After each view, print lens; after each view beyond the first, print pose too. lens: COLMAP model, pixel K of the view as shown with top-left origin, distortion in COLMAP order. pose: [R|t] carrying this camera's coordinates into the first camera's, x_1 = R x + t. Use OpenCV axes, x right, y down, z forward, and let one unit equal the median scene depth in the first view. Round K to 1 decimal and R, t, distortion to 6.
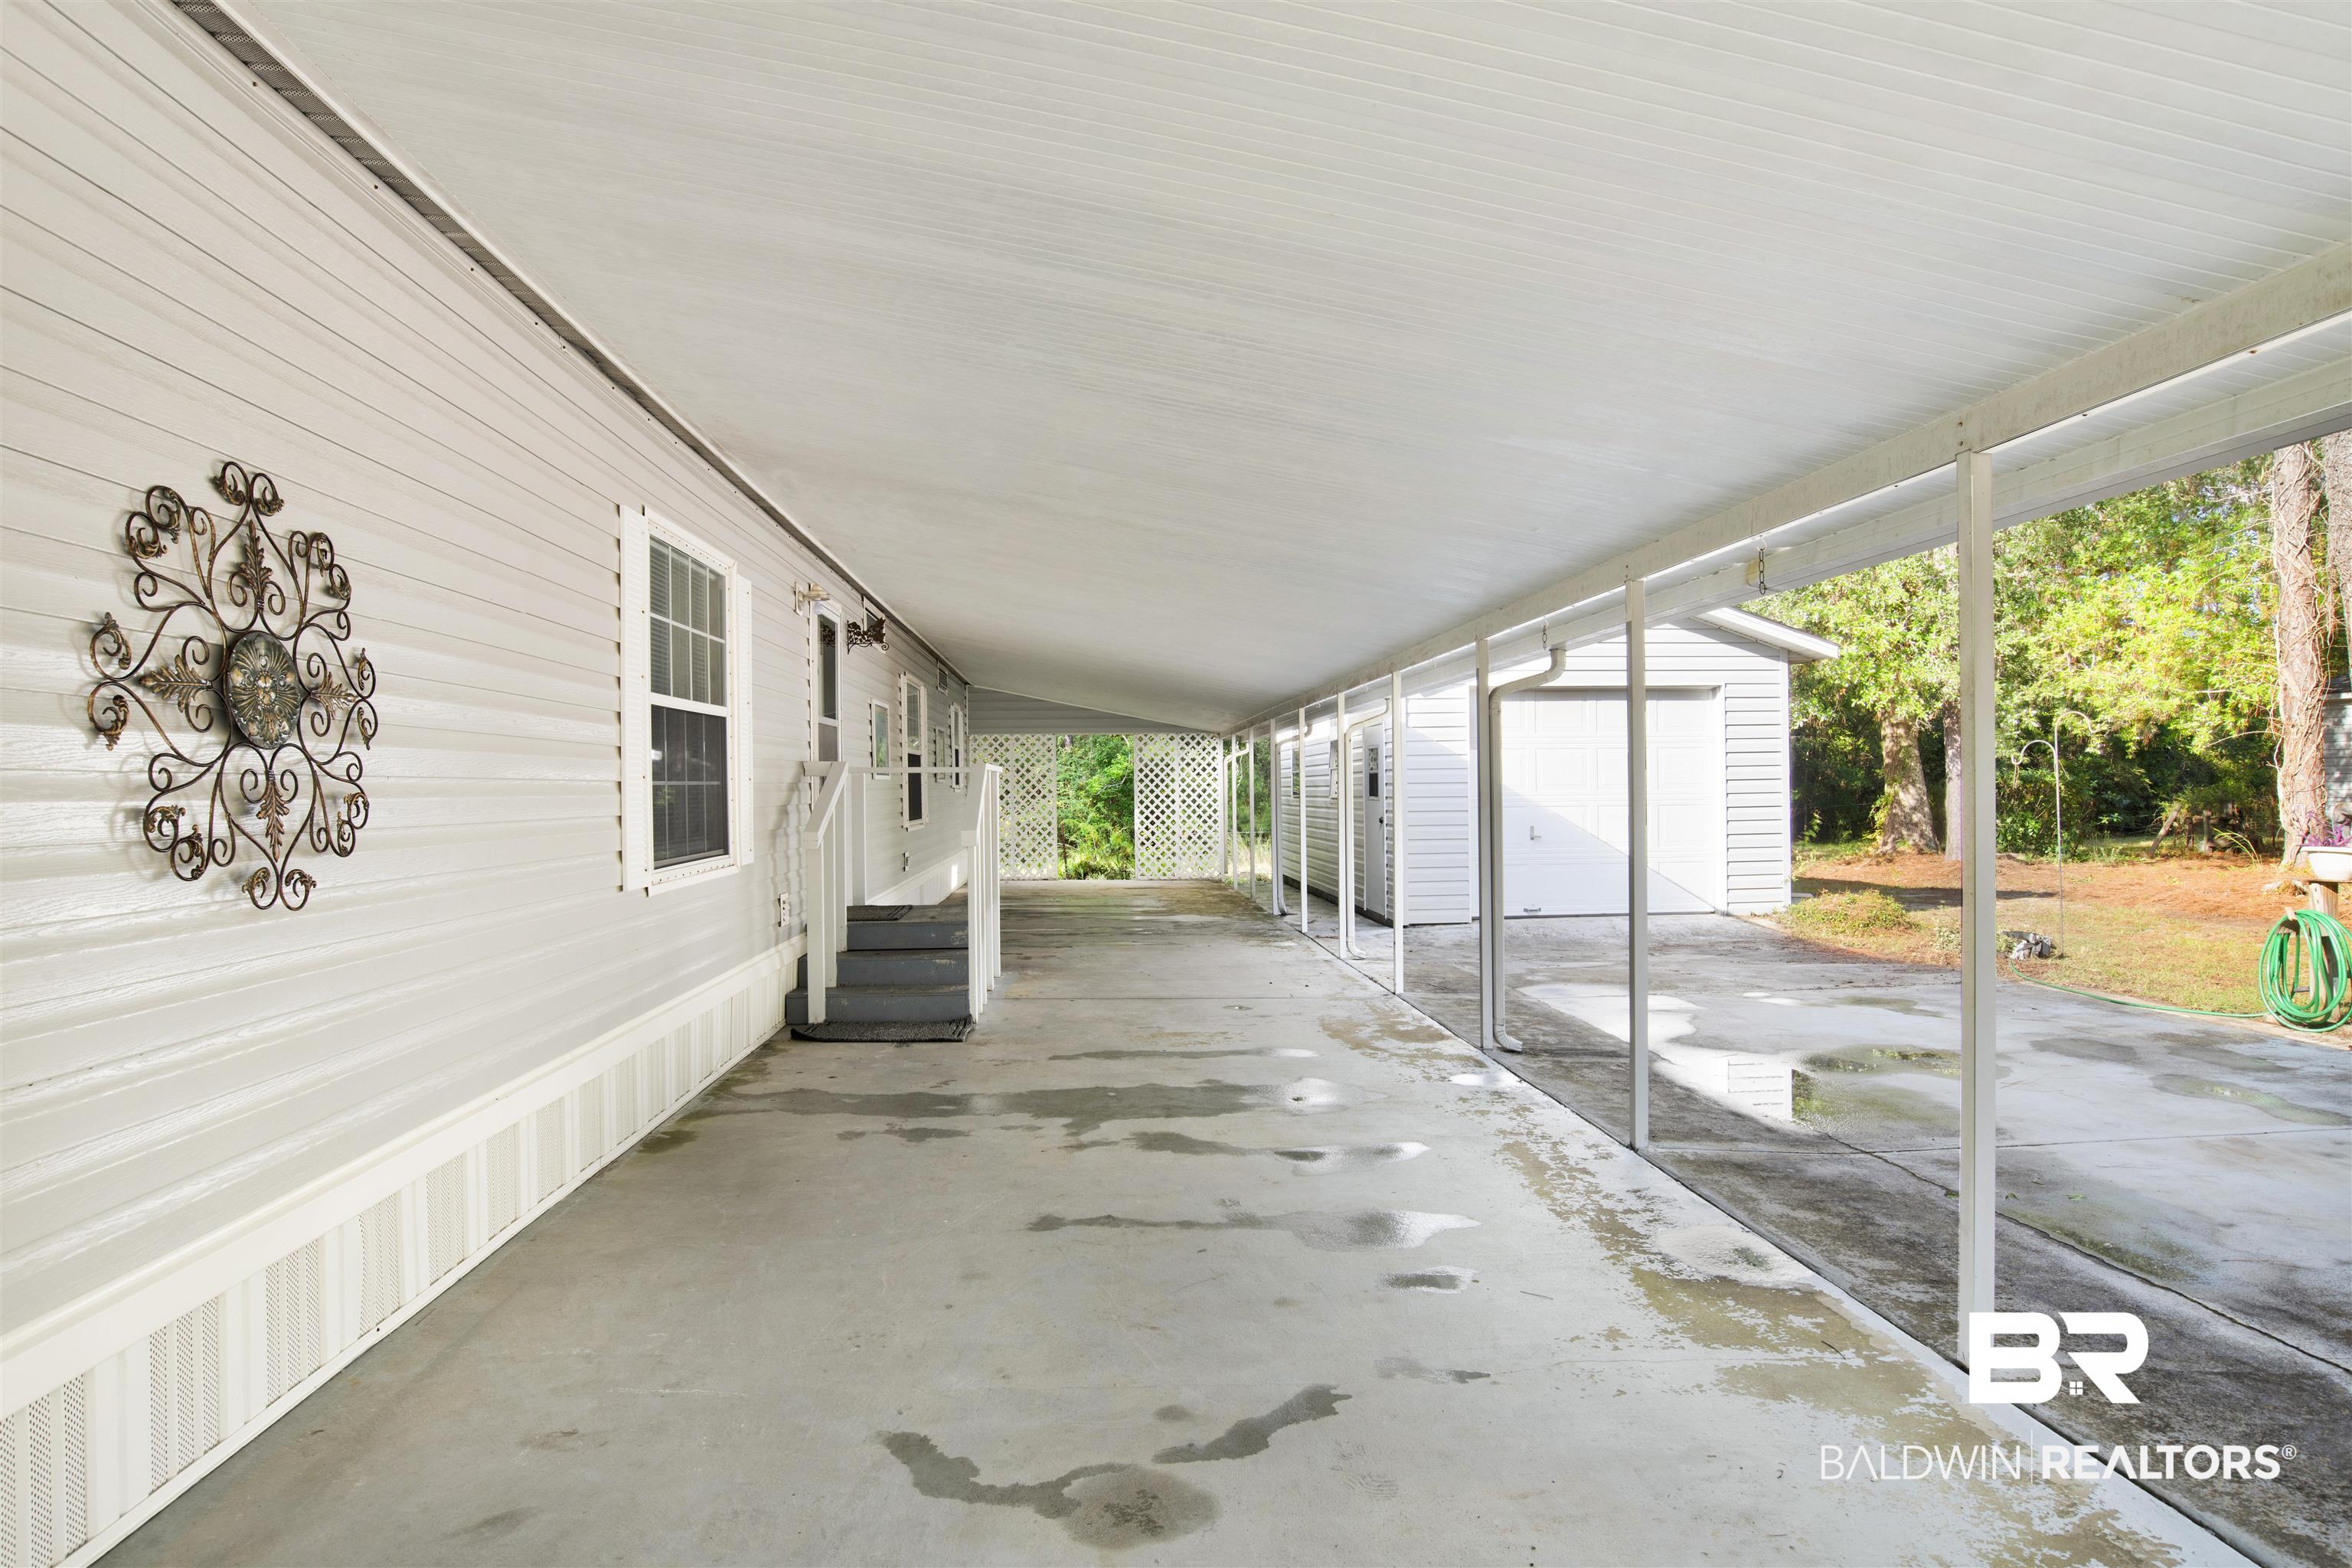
lens RADIAL K [[1317.2, 0, 1194.9], [0, 1317.2, 806.8], [0, 0, 1]] dist [-0.042617, 0.002662]
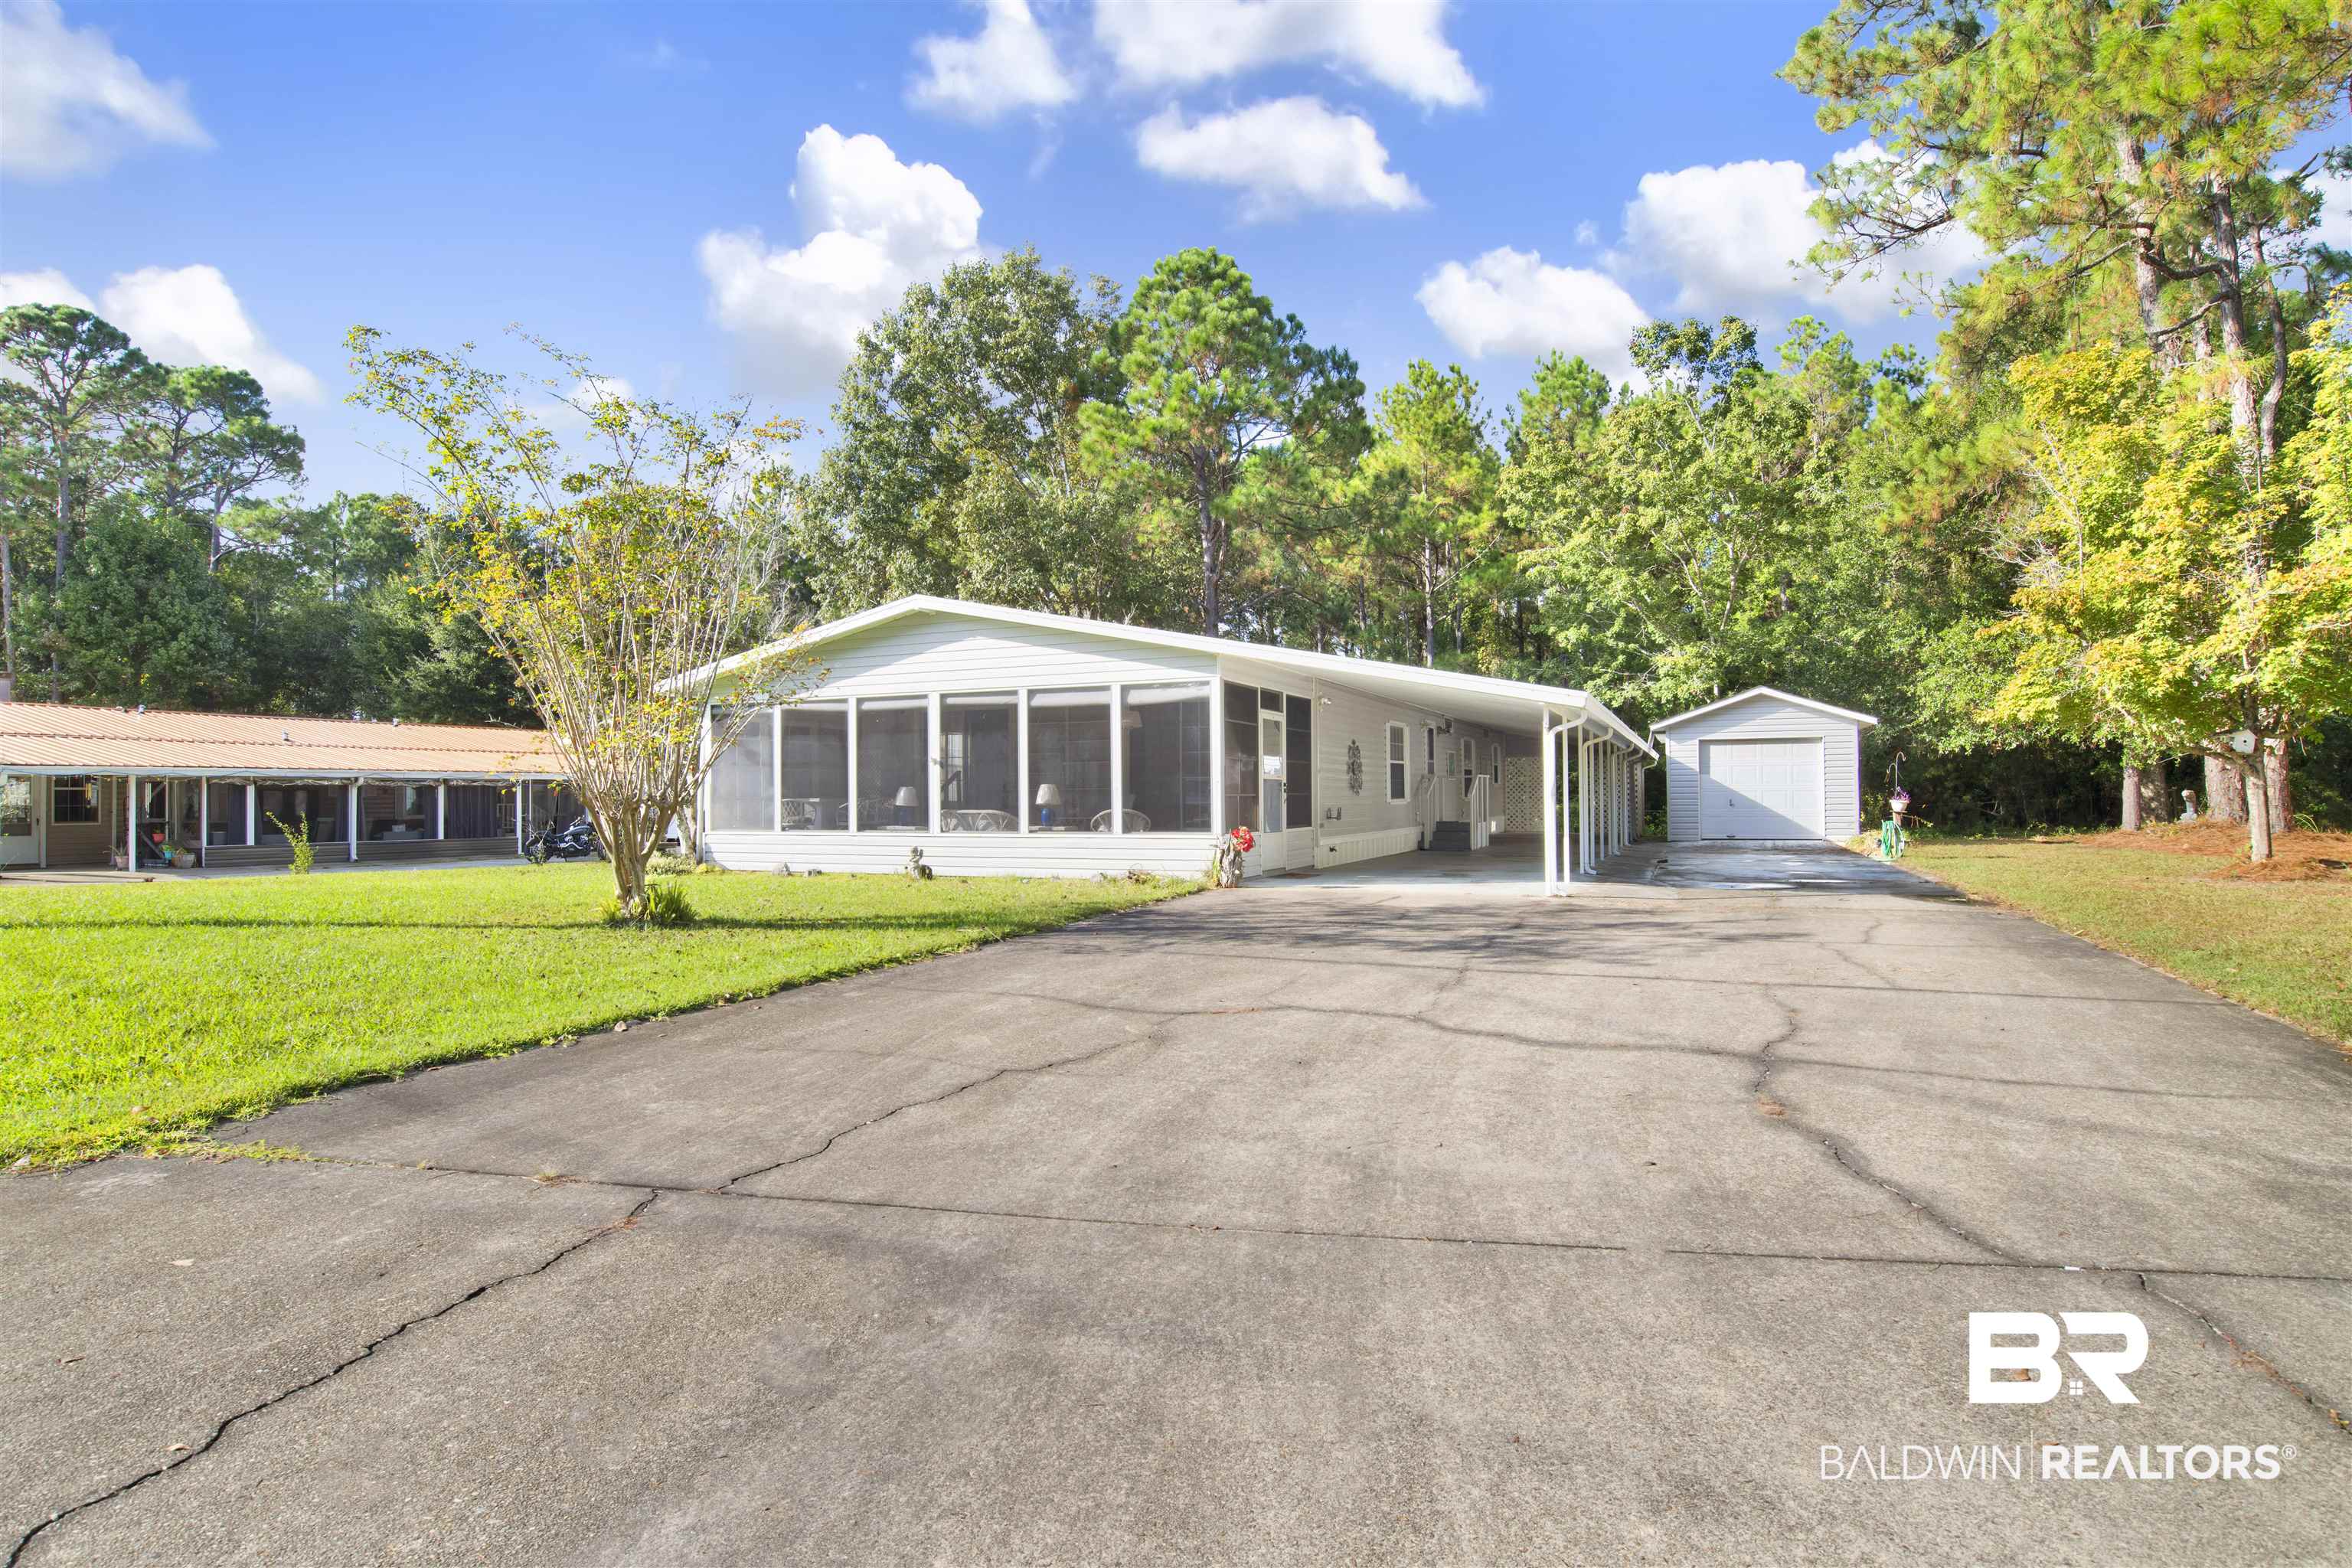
lens RADIAL K [[1255.7, 0, 1181.7], [0, 1255.7, 790.6], [0, 0, 1]] dist [-0.059390, 0.013194]
pose [[0.887607, -0.001365, -0.460600, 0.682557], [-0.005031, 0.999907, -0.012658, 0.054856], [0.460575, 0.013553, 0.887518, -2.307873]]
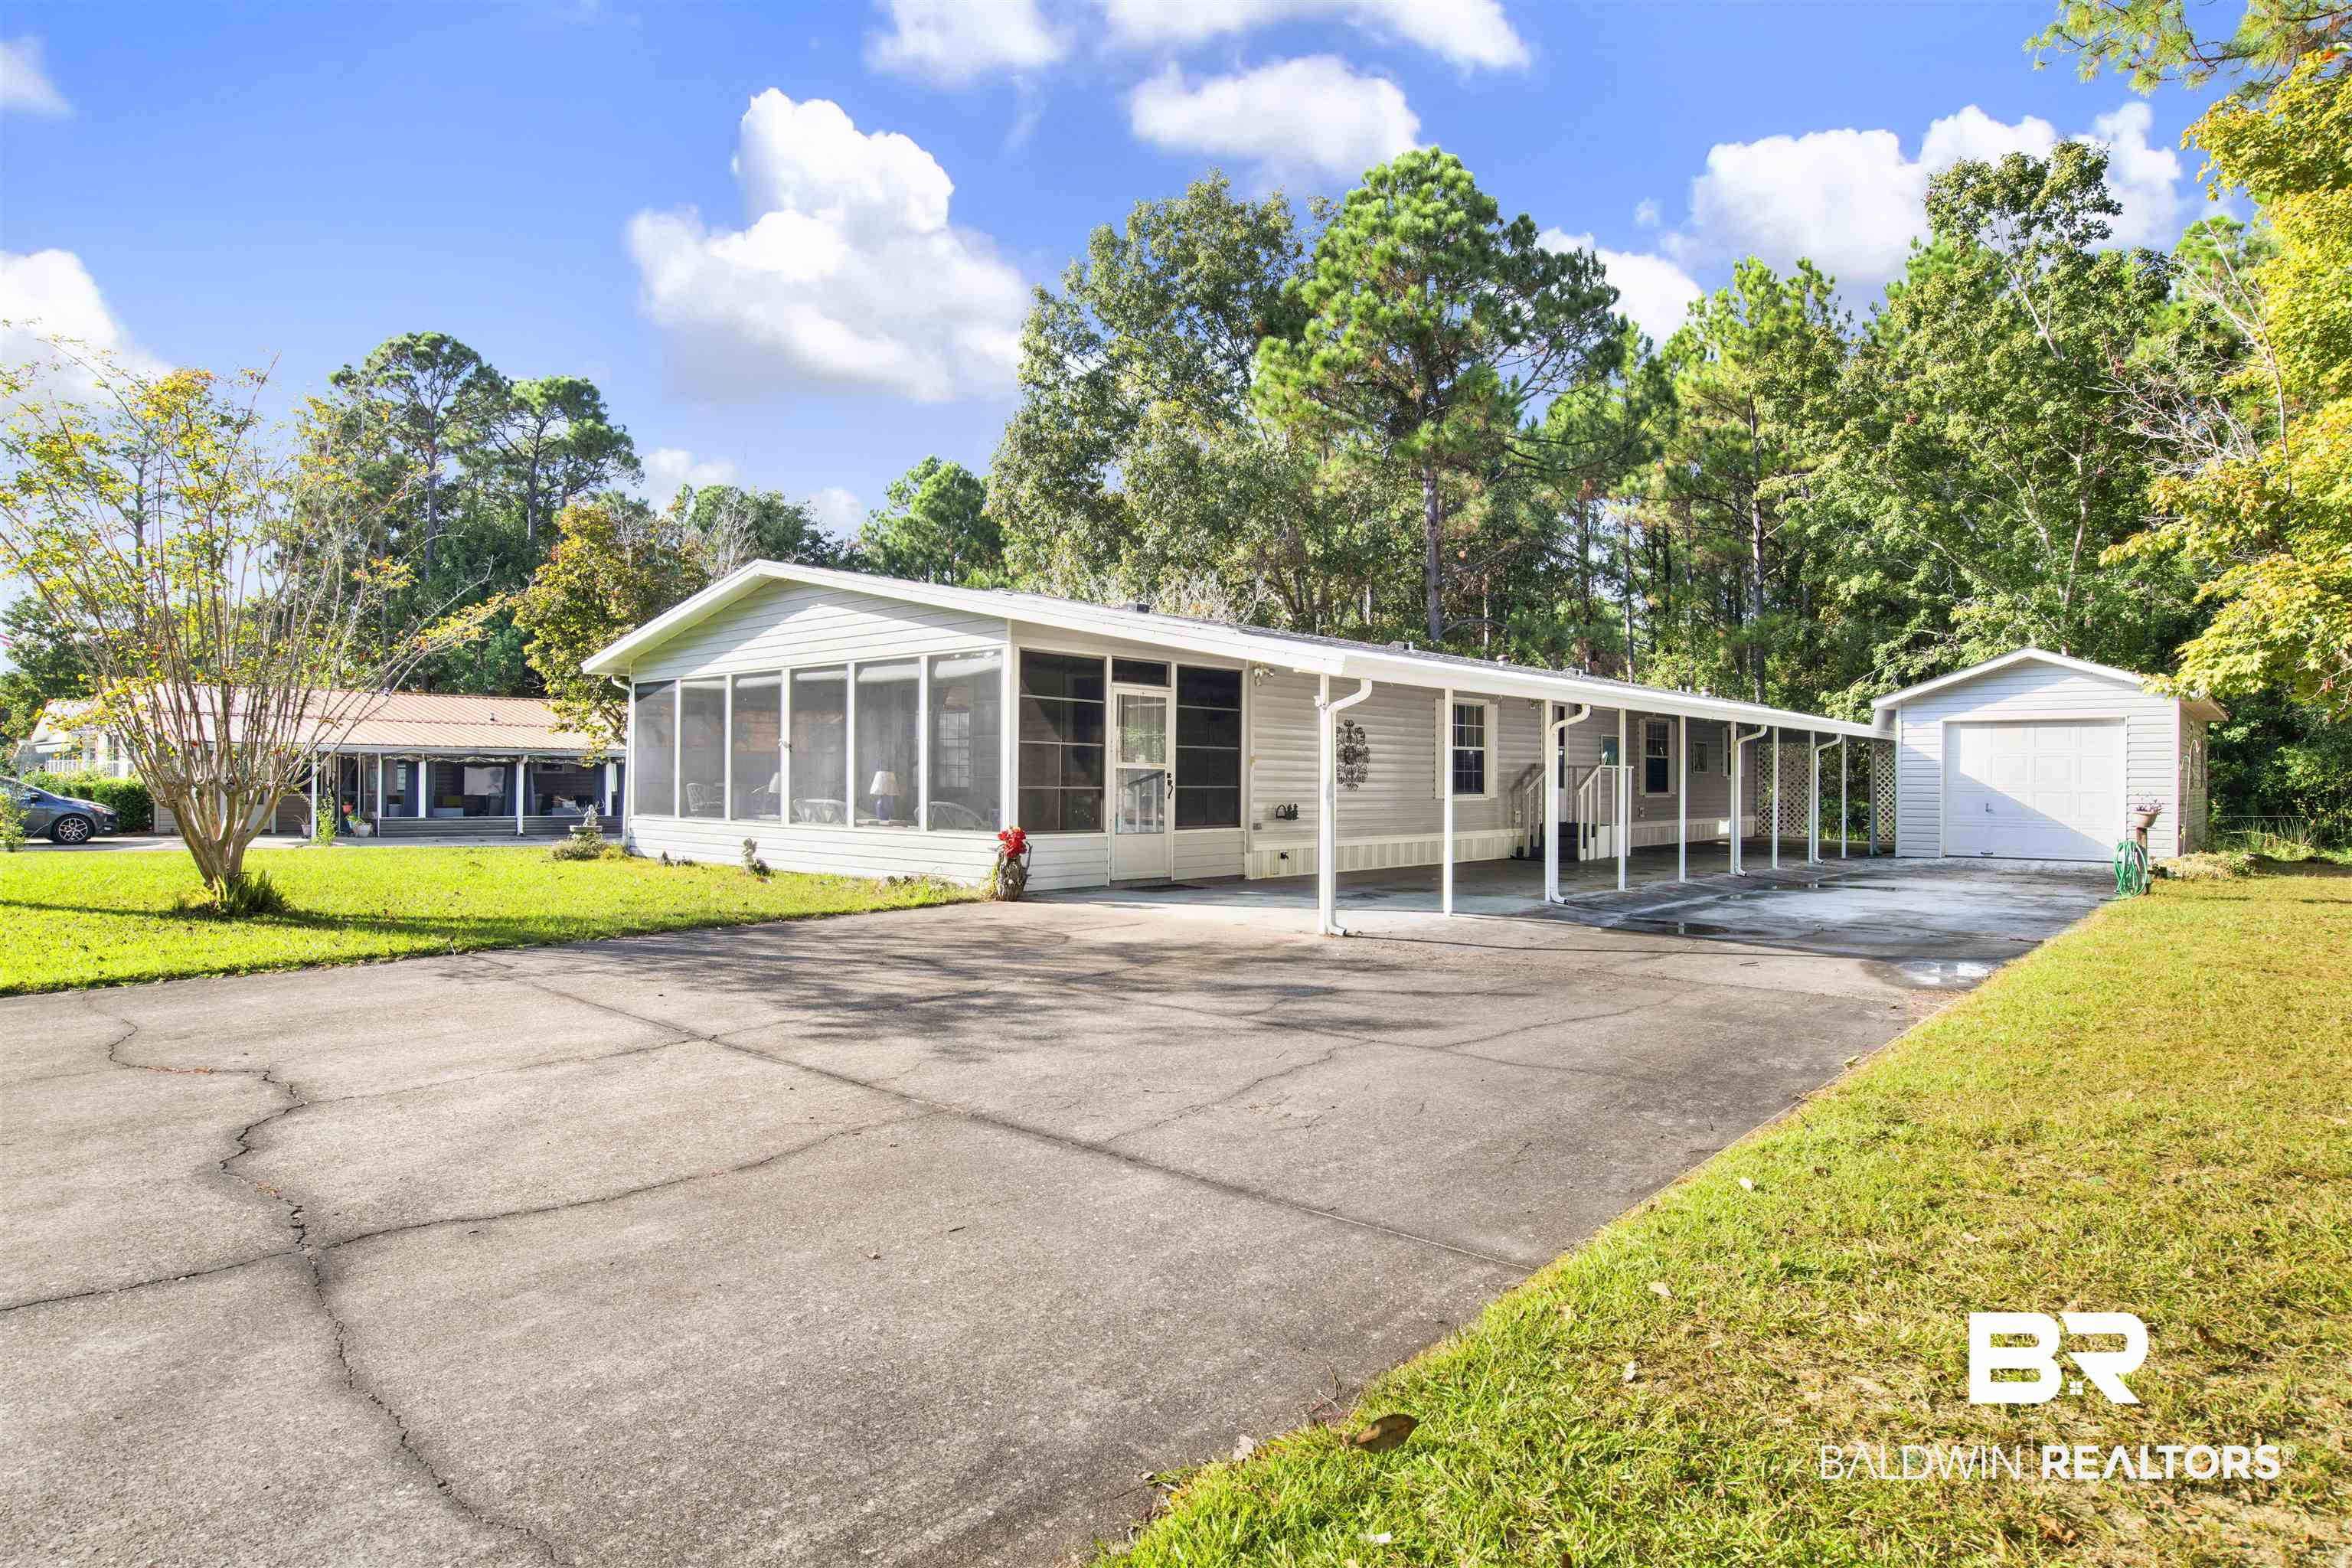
lens RADIAL K [[1317.2, 0, 1194.9], [0, 1317.2, 806.8], [0, 0, 1]] dist [-0.042617, 0.002662]
pose [[0.696721, 0.027822, -0.716802, 1.248957], [-0.021562, 0.999608, 0.017841, 0.024241], [0.717018, 0.003025, 0.697048, -1.506290]]
